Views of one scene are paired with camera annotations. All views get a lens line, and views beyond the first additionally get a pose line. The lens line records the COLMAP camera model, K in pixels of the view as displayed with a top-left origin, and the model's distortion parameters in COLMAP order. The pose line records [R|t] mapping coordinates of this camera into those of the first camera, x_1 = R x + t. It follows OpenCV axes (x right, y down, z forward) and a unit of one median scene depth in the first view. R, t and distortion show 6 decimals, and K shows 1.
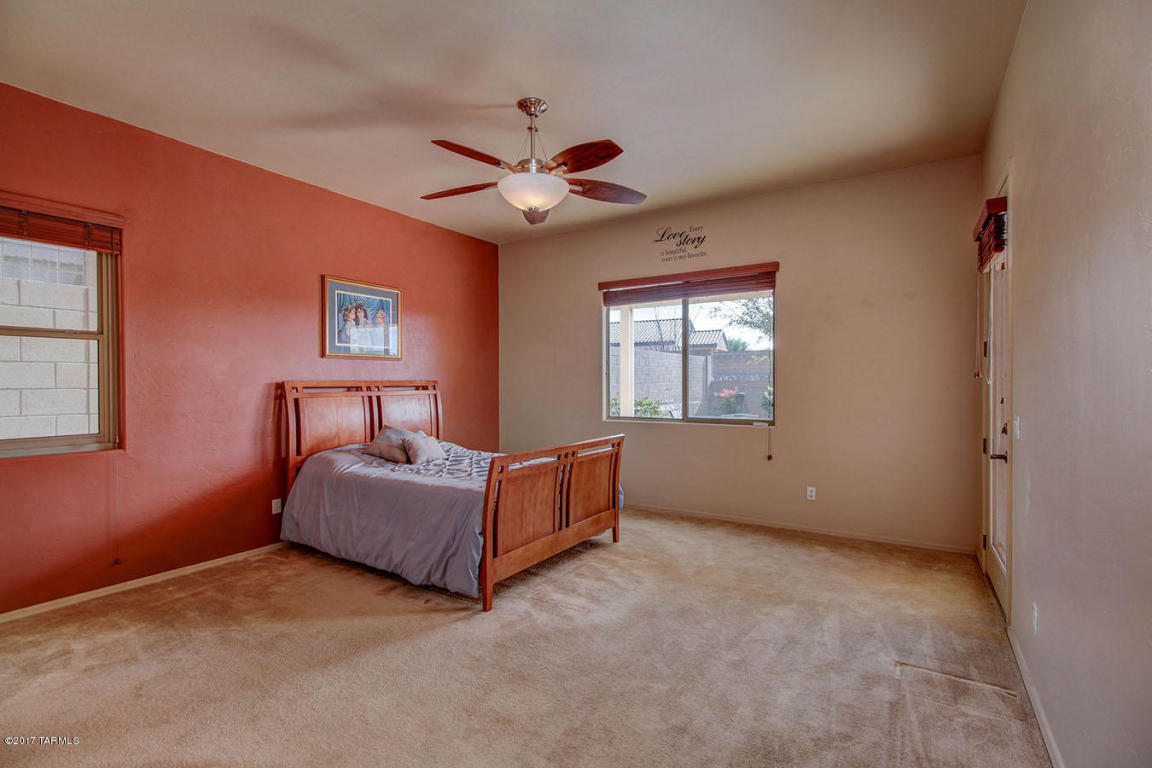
lens RADIAL K [[530.6, 0, 574.2], [0, 530.6, 385.5], [0, 0, 1]] dist [-0.002380, -0.000333]
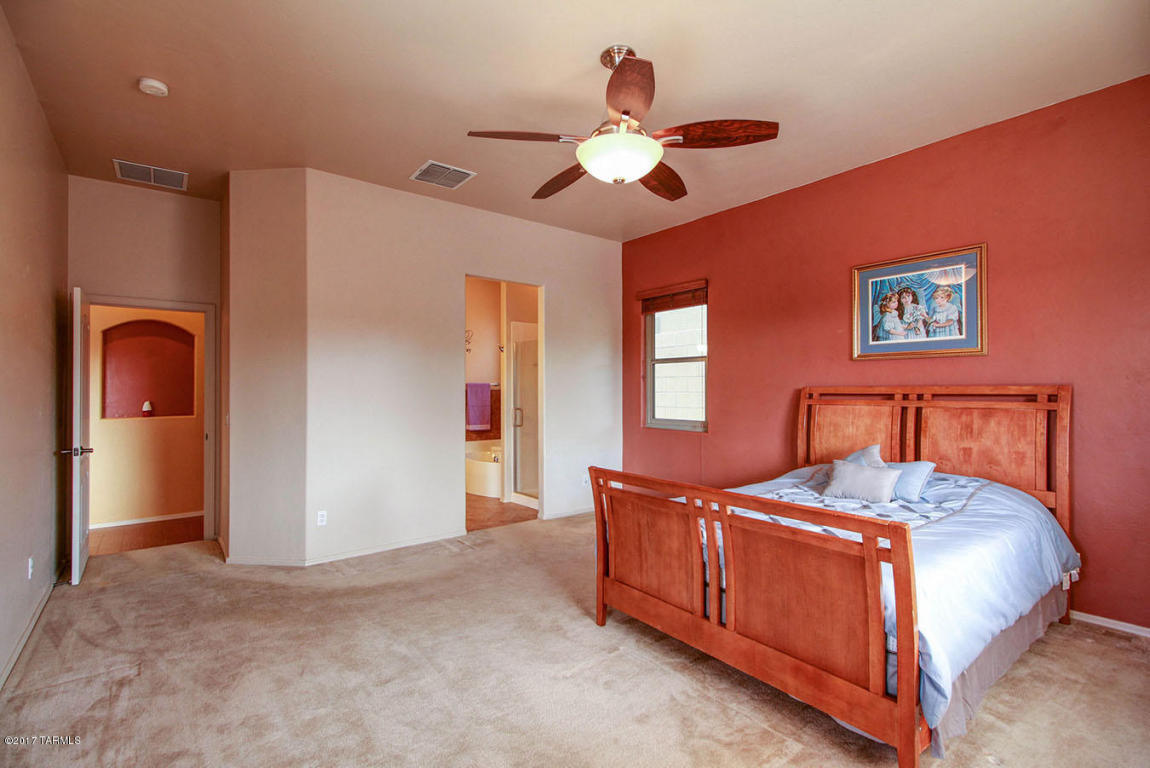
lens RADIAL K [[529.7, 0, 571.0], [0, 529.7, 385.2], [0, 0, 1]] dist [-0.002380, -0.000333]
pose [[-0.344794, -0.002178, -0.938676, 0.498848], [-0.004156, 0.999991, -0.000793, -0.008525], [0.938669, 0.003628, -0.344800, 0.837662]]
